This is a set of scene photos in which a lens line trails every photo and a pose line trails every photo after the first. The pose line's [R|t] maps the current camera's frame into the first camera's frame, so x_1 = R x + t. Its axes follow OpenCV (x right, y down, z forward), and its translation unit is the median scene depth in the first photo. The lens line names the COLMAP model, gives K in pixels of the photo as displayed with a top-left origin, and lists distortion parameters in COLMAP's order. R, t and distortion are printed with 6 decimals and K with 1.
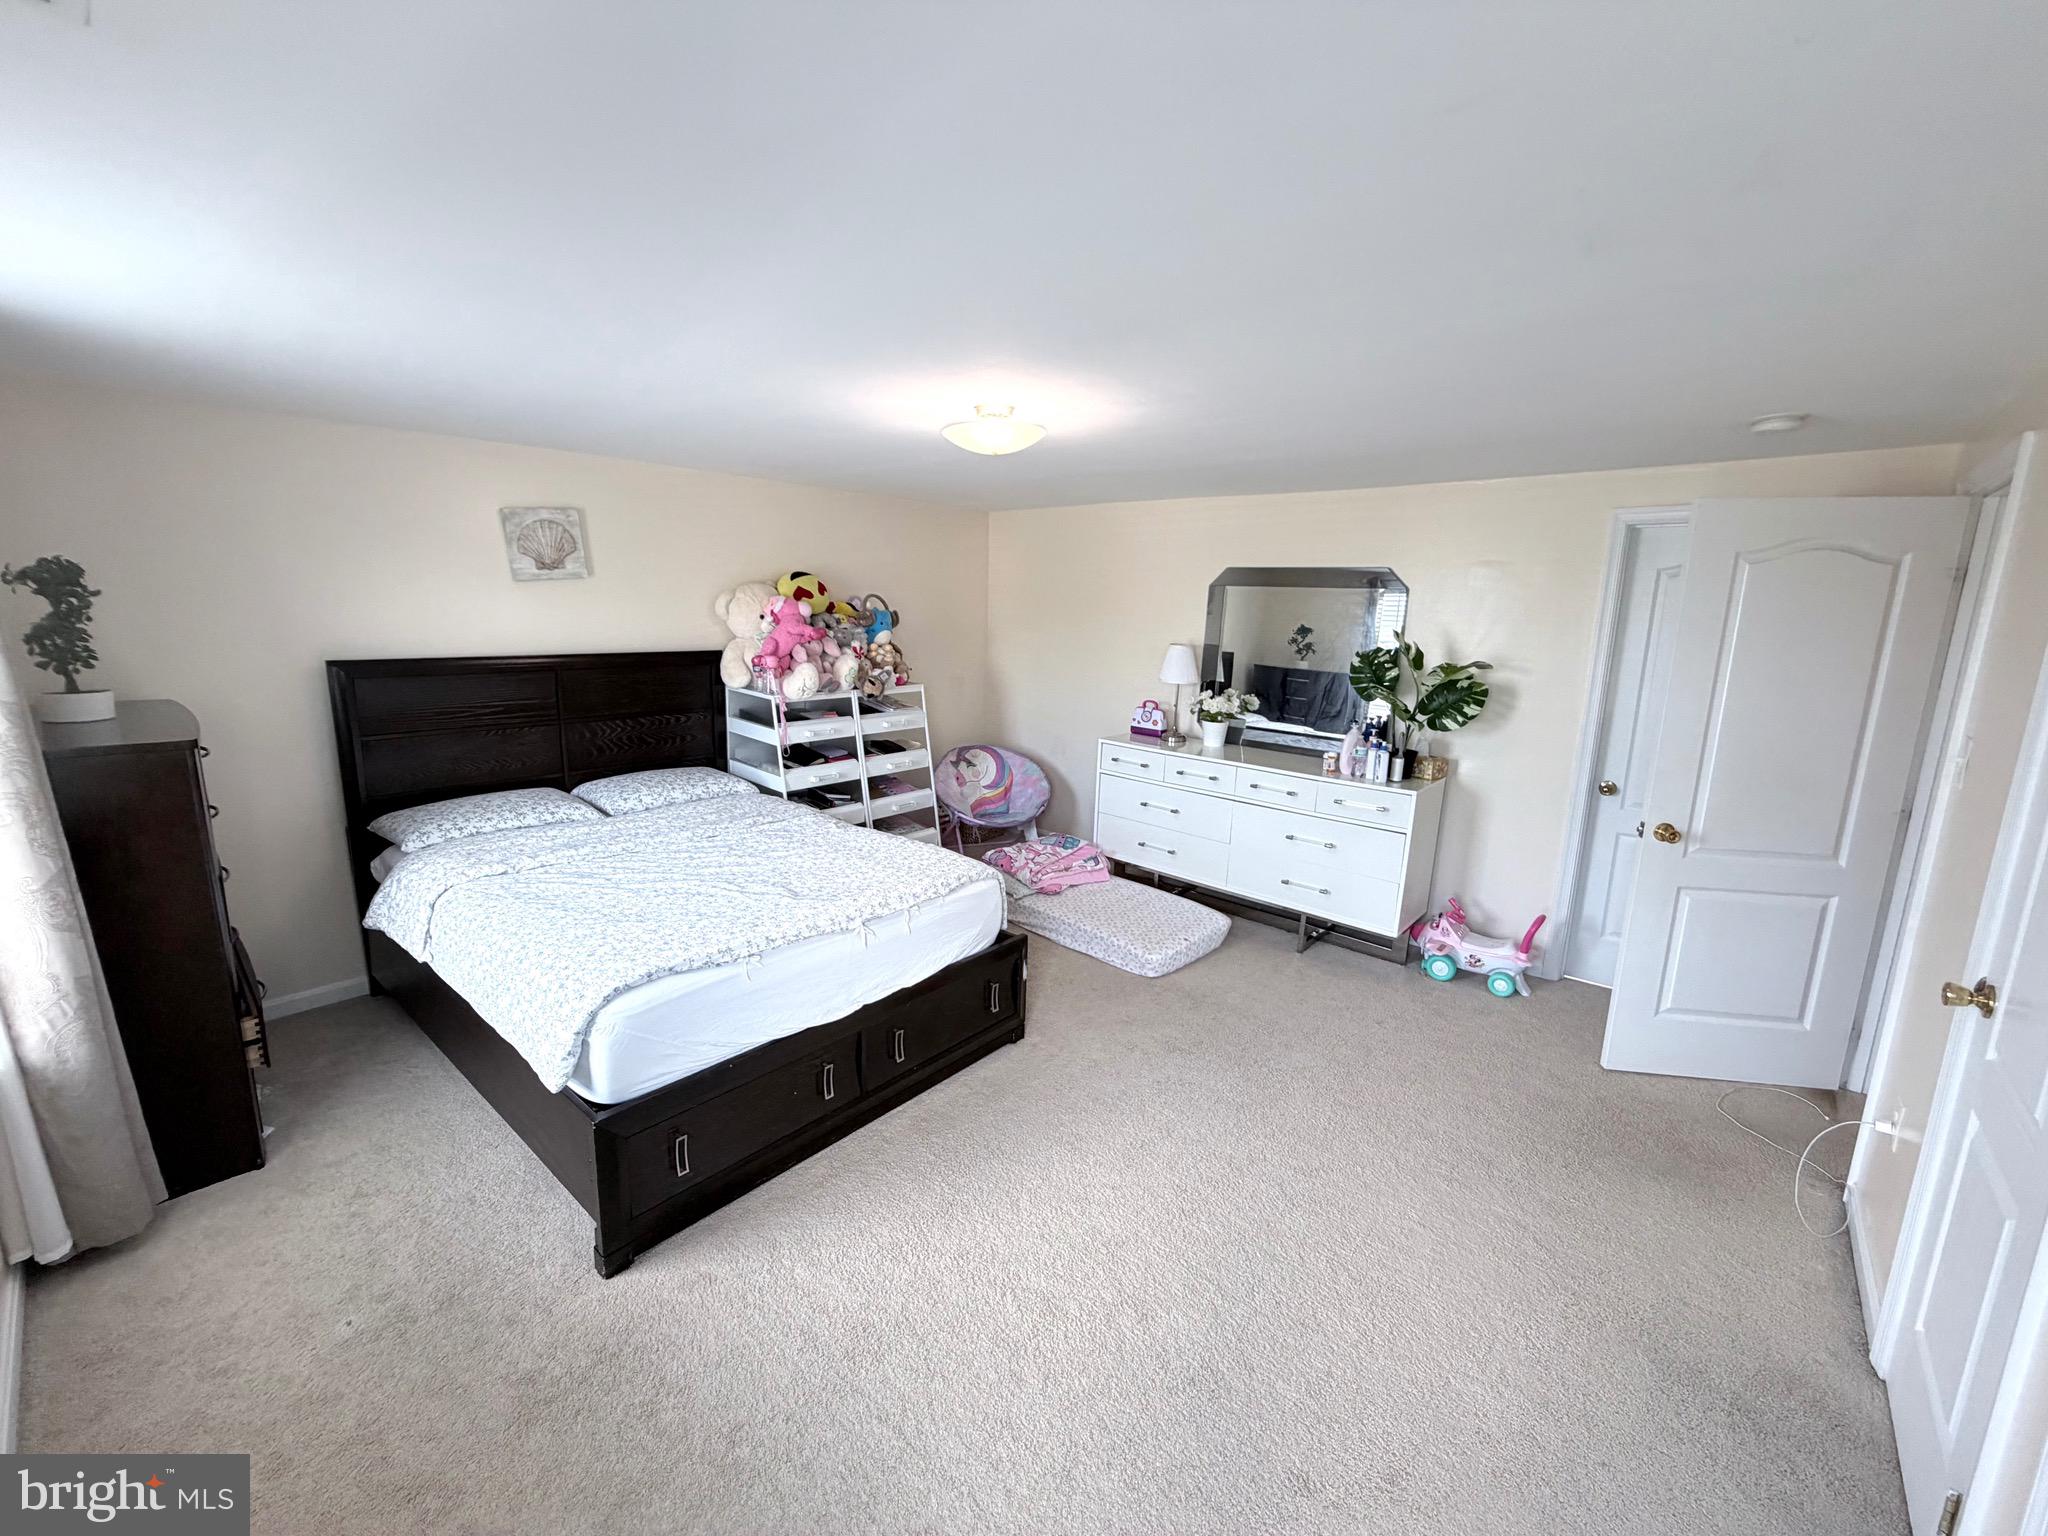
lens RADIAL K [[819.2, 0, 1017.0], [0, 819.2, 769.5], [0, 0, 1]] dist [-0.000309, -0.000067]
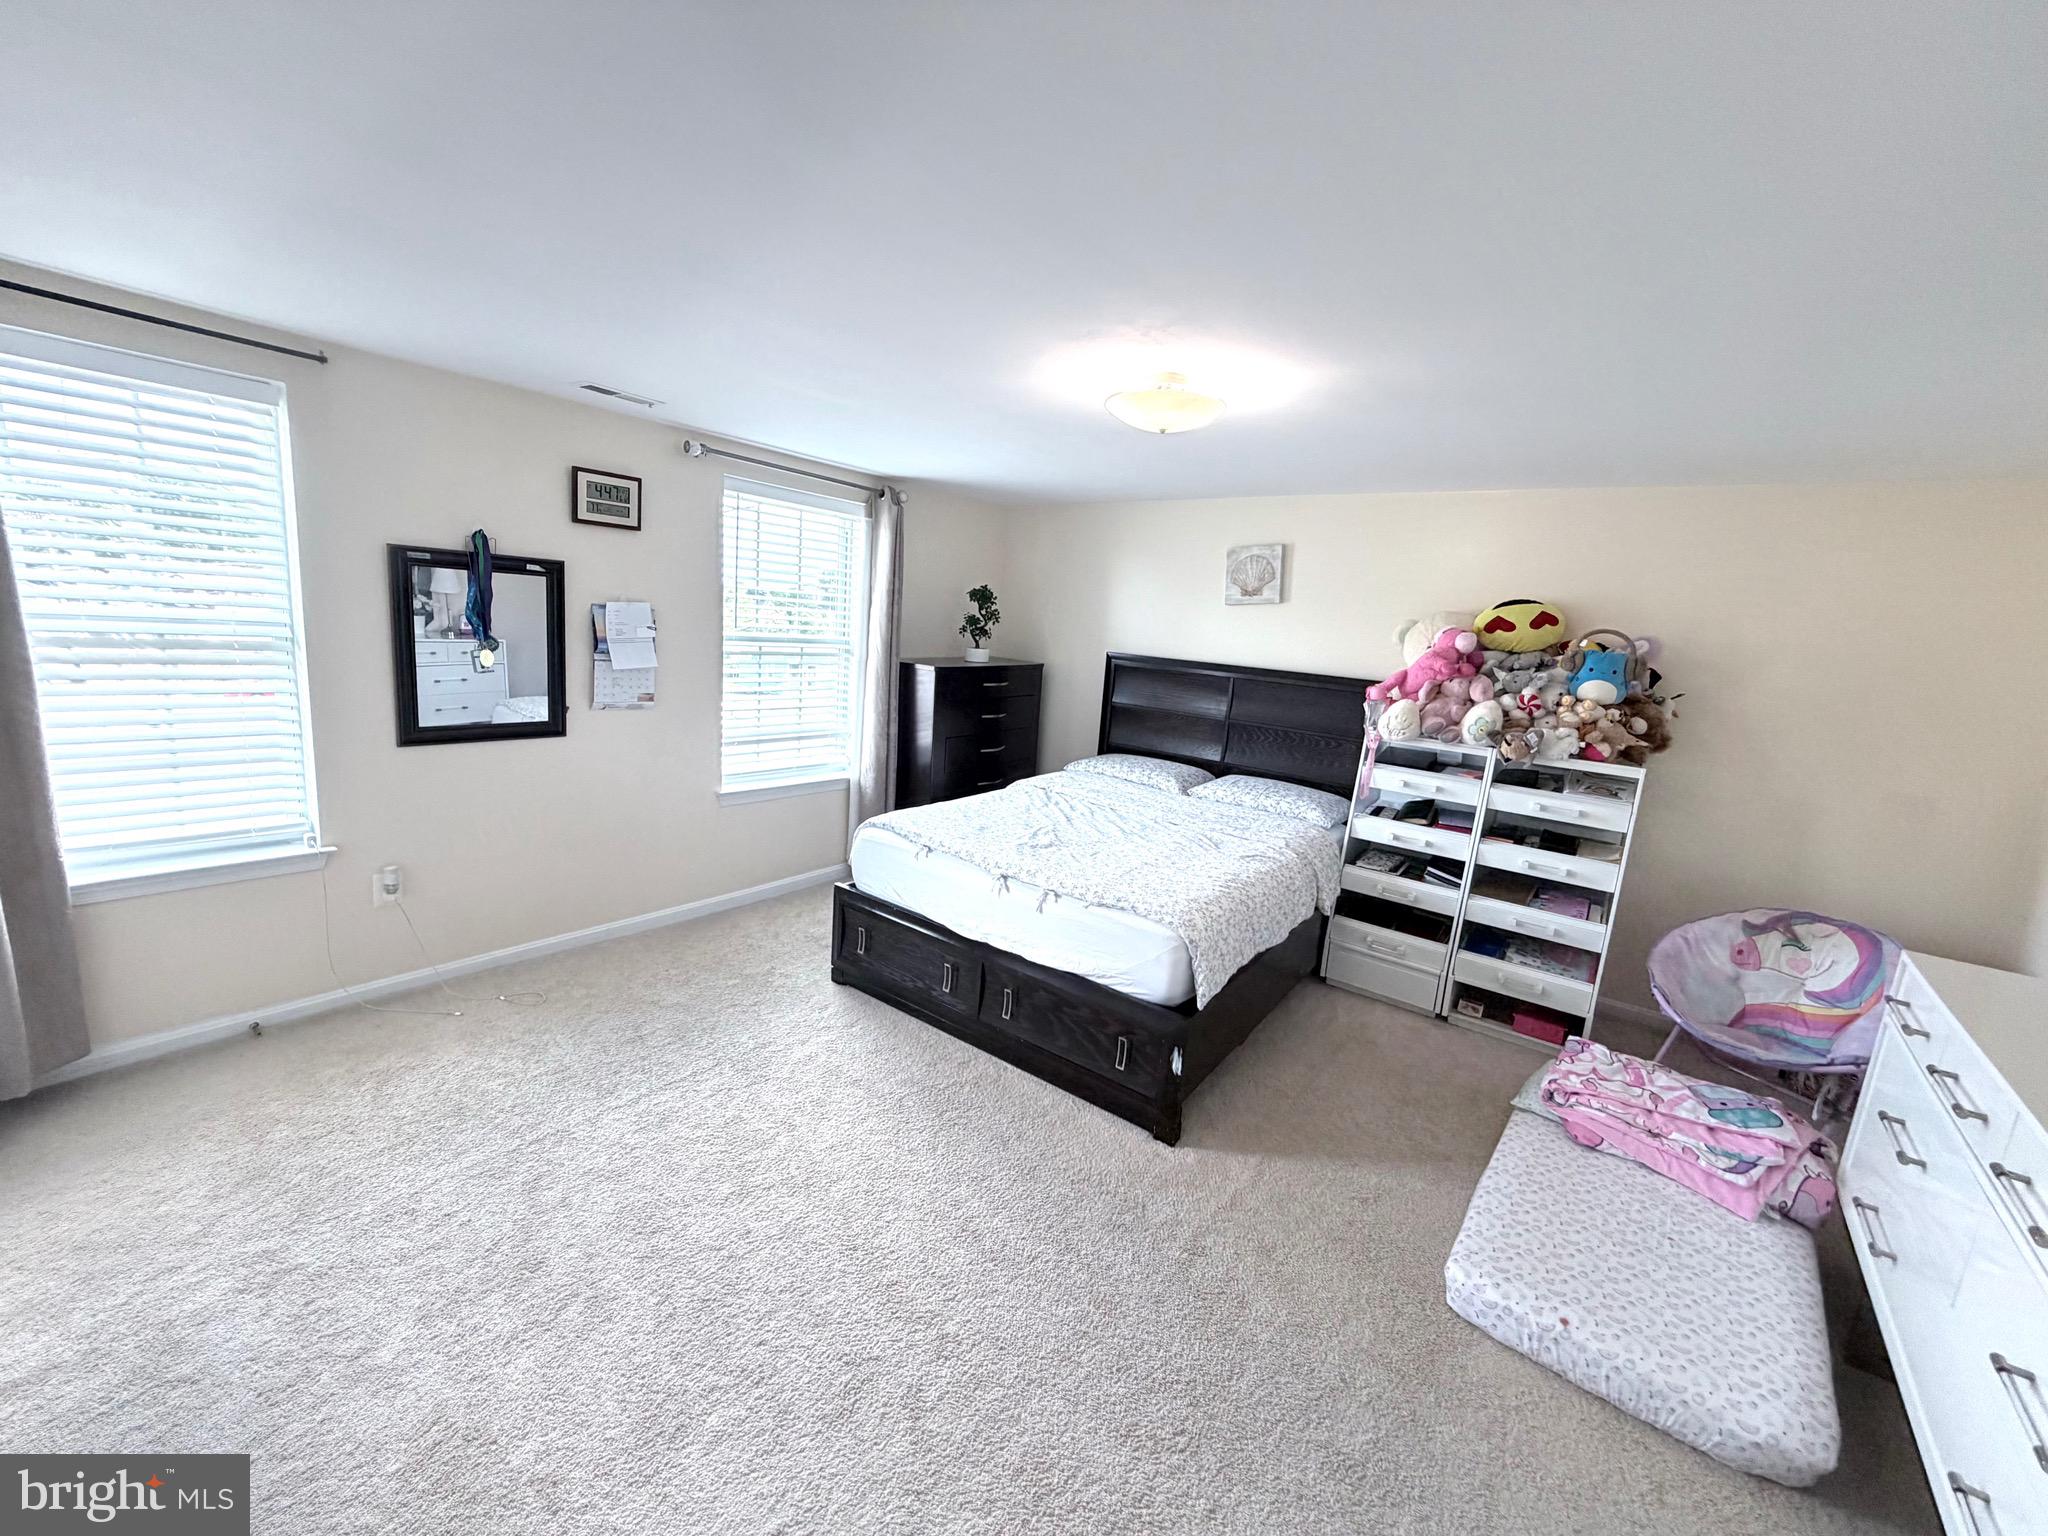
lens RADIAL K [[824.8, 0, 1018.8], [0, 824.8, 766.4], [0, 0, 1]] dist [-0.000041, 0.000152]
pose [[0.068367, 0.170012, -0.983068, 0.635177], [-0.266523, 0.952673, 0.146220, -0.090600], [0.961401, 0.252014, 0.110443, 0.593021]]
